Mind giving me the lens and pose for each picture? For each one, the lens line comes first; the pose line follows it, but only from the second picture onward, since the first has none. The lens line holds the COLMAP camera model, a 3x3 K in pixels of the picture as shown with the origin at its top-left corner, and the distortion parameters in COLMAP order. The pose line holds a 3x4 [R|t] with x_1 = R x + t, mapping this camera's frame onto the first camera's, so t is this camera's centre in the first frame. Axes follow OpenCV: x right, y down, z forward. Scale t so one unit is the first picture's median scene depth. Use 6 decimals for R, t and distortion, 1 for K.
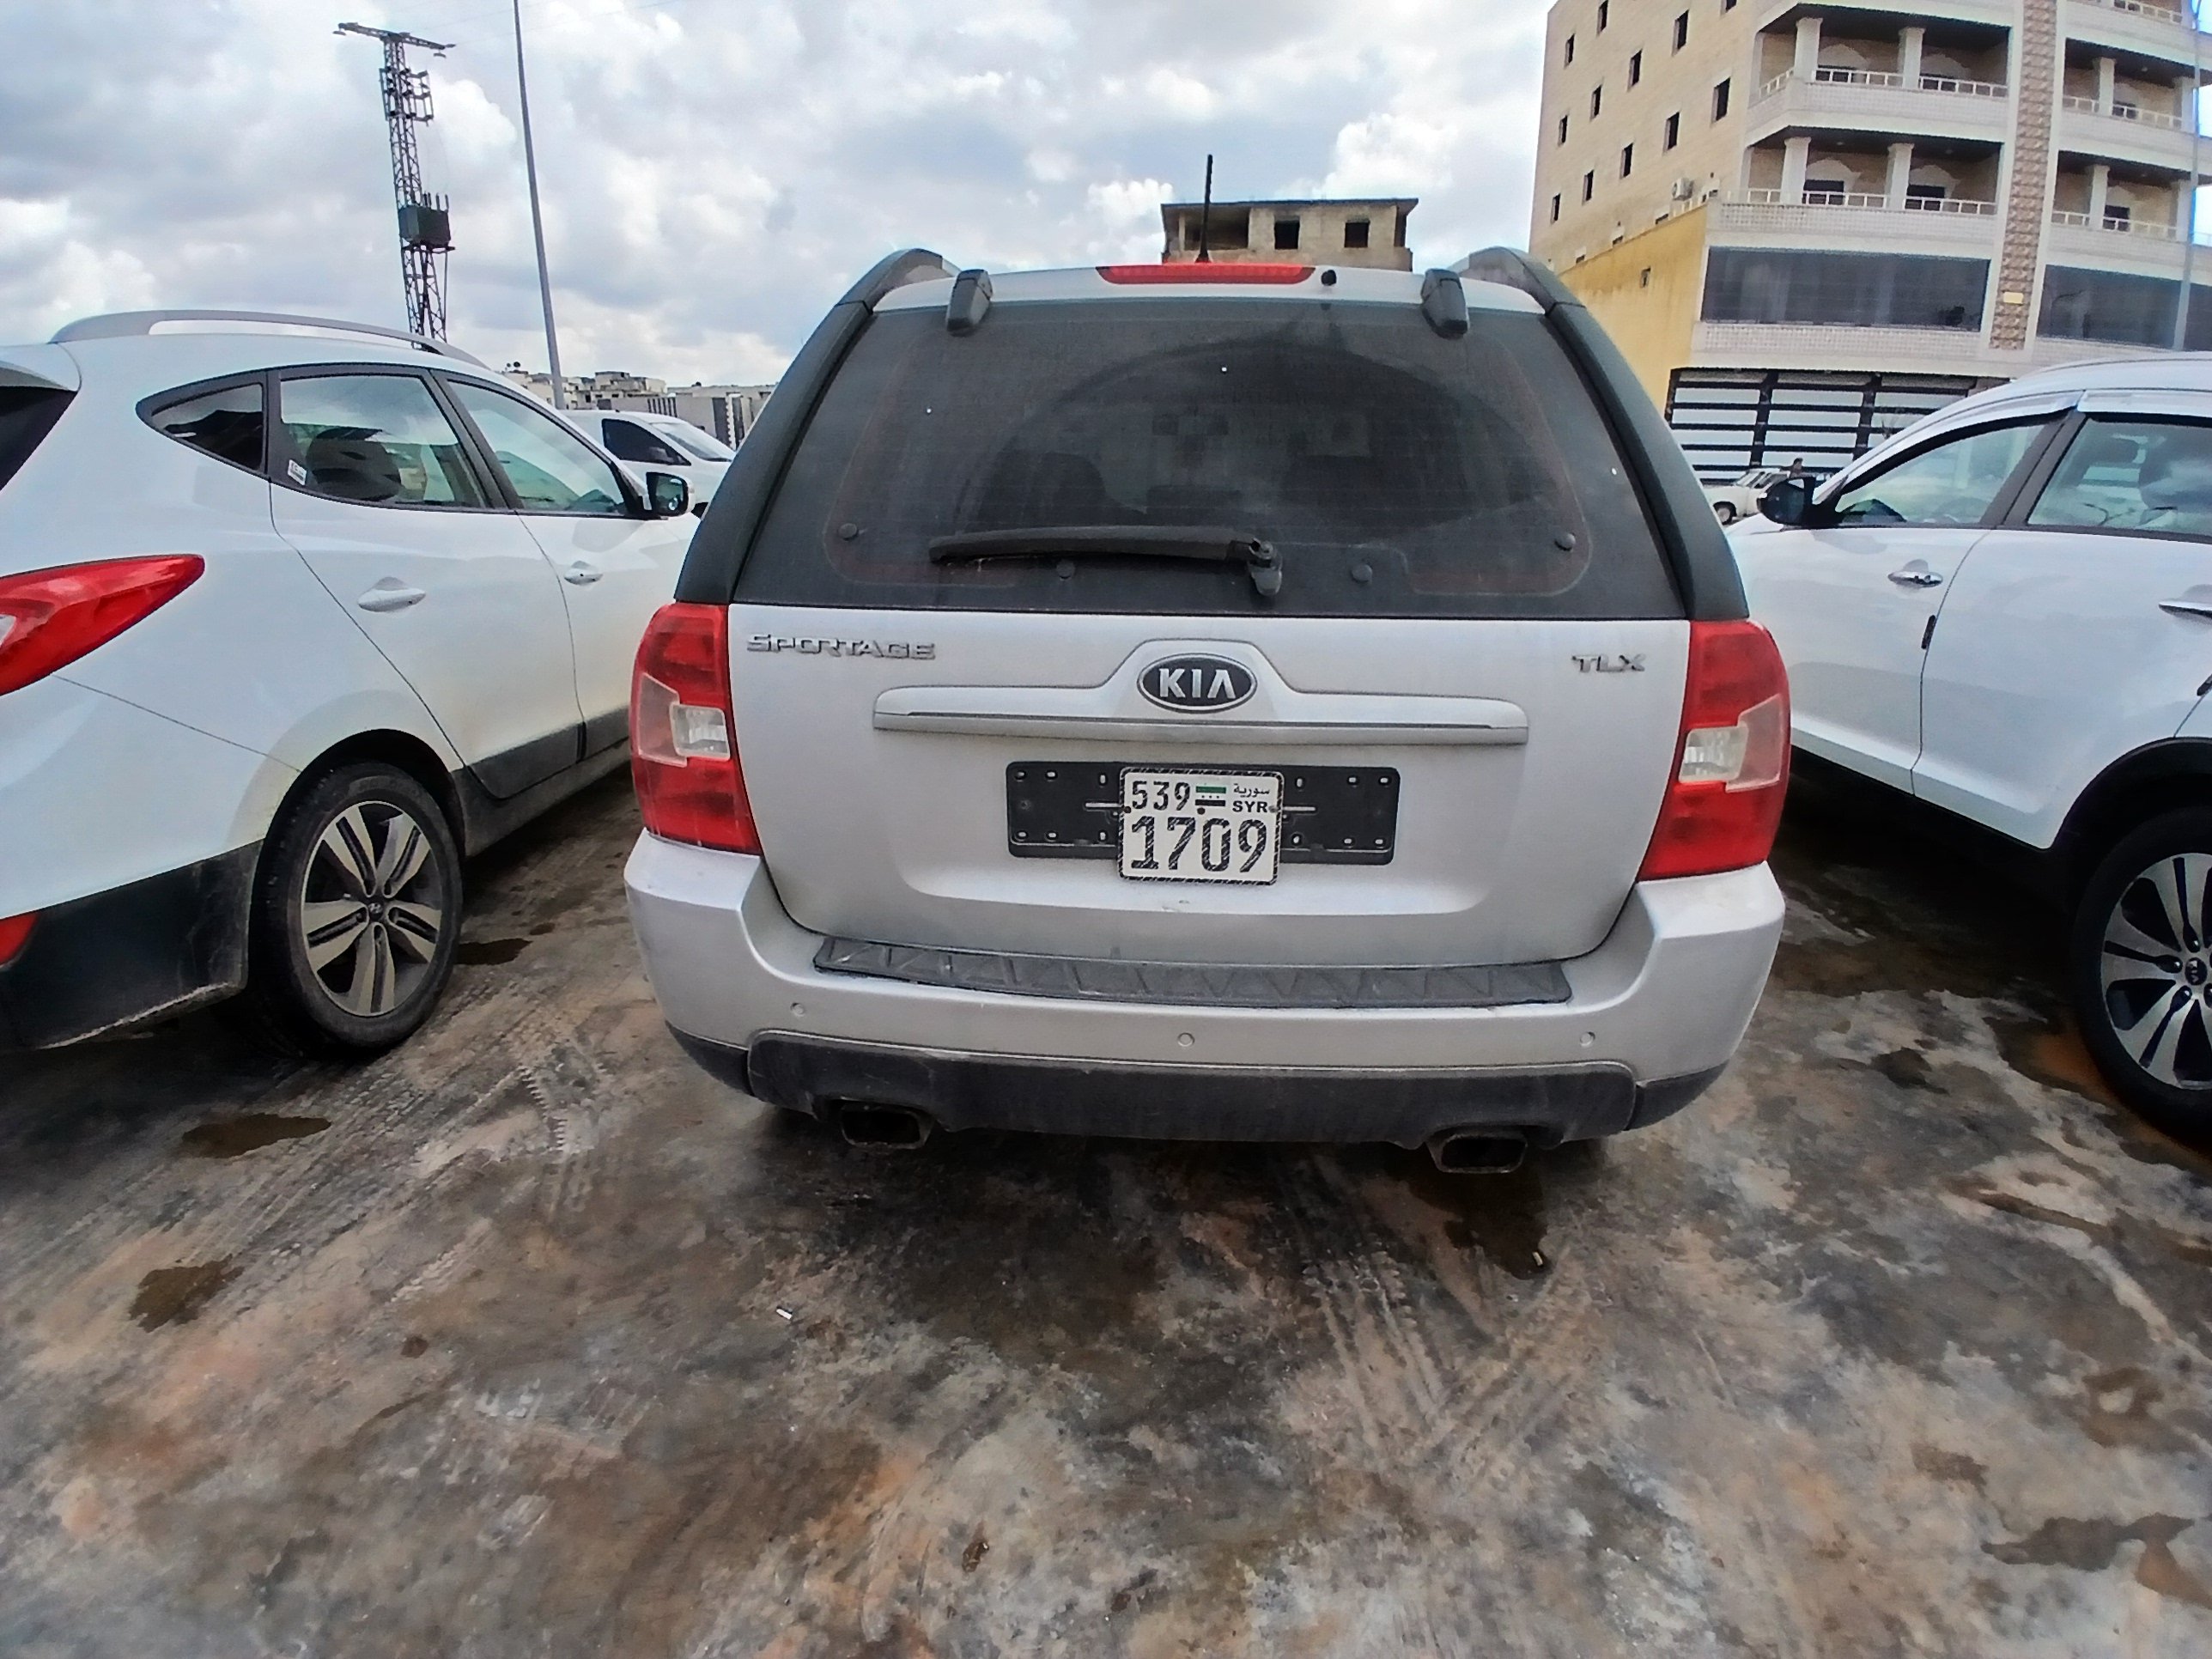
lens RADIAL K [[1105.8, 0, 1106.0], [0, 1105.8, 829.5], [0, 0, 1]] dist [-0.001692, -0.042655]
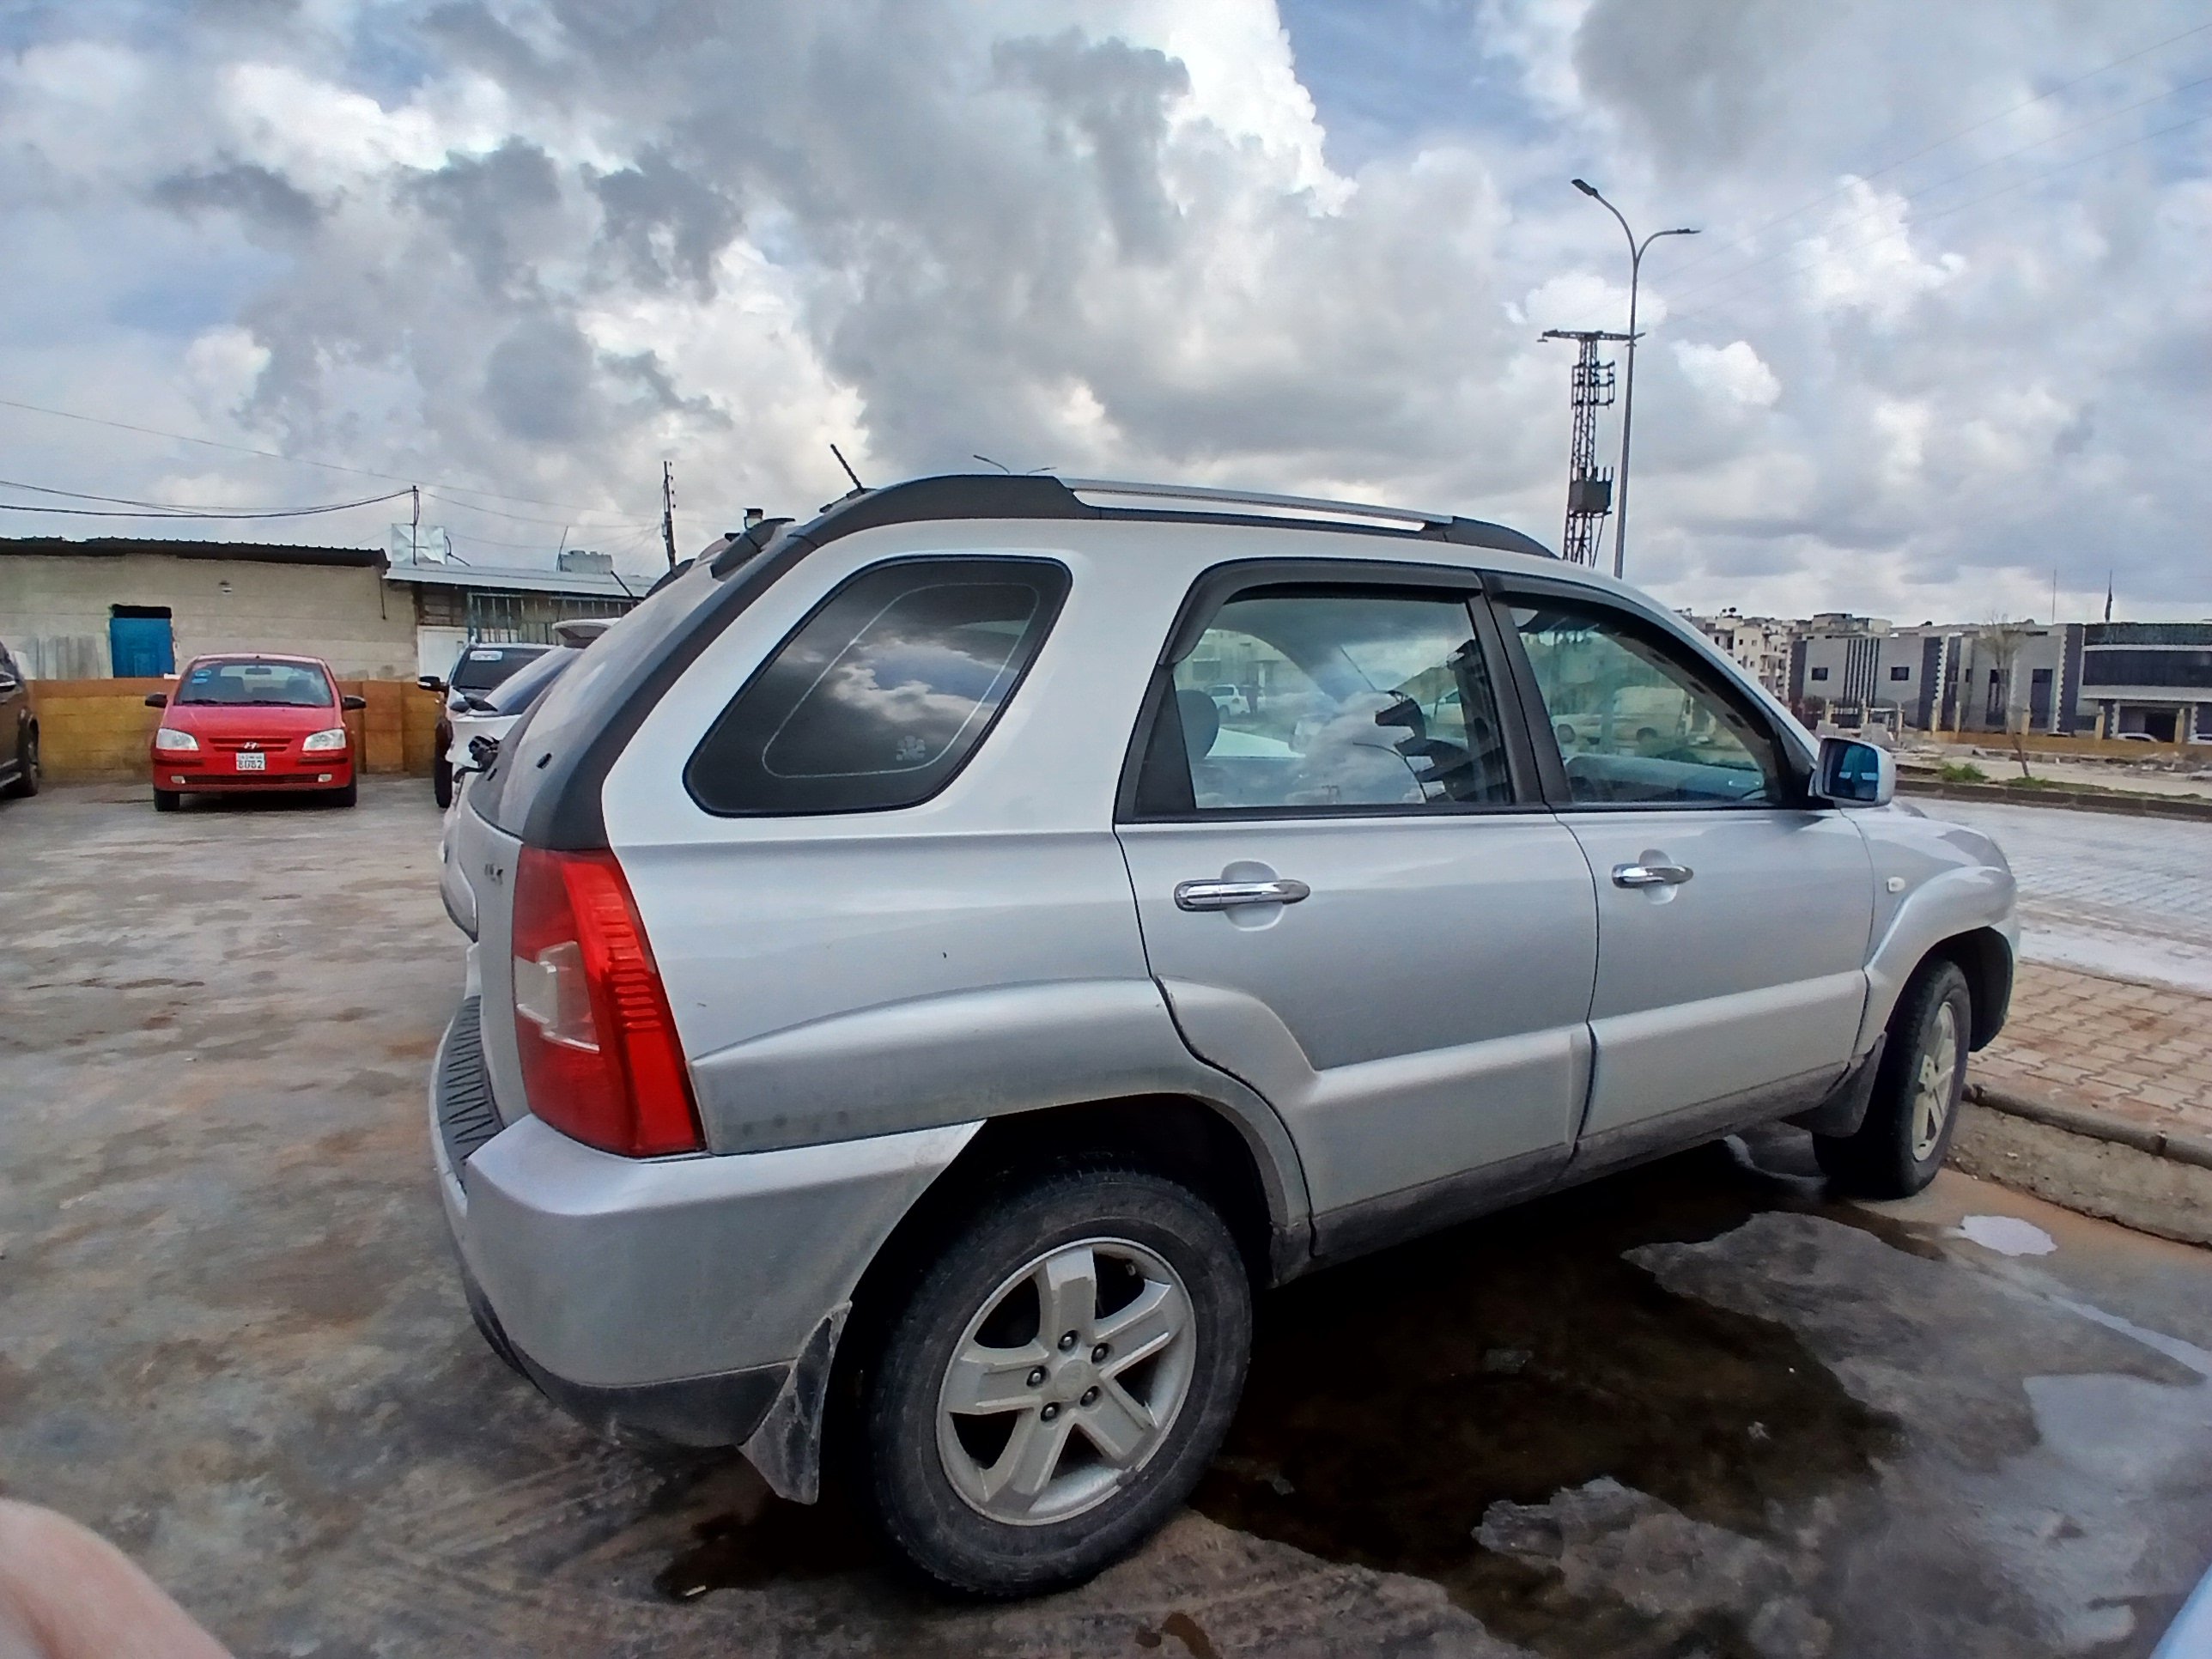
lens RADIAL K [[1087.2, 0, 1043.9], [0, 1087.2, 839.5], [0, 0, 1]] dist [0.001276, -0.039089]
pose [[0.534490, 0.112800, -0.837614, 0.100659], [-0.273933, 0.960675, -0.045426, -0.018796], [0.799551, 0.253730, 0.544371, 0.051301]]
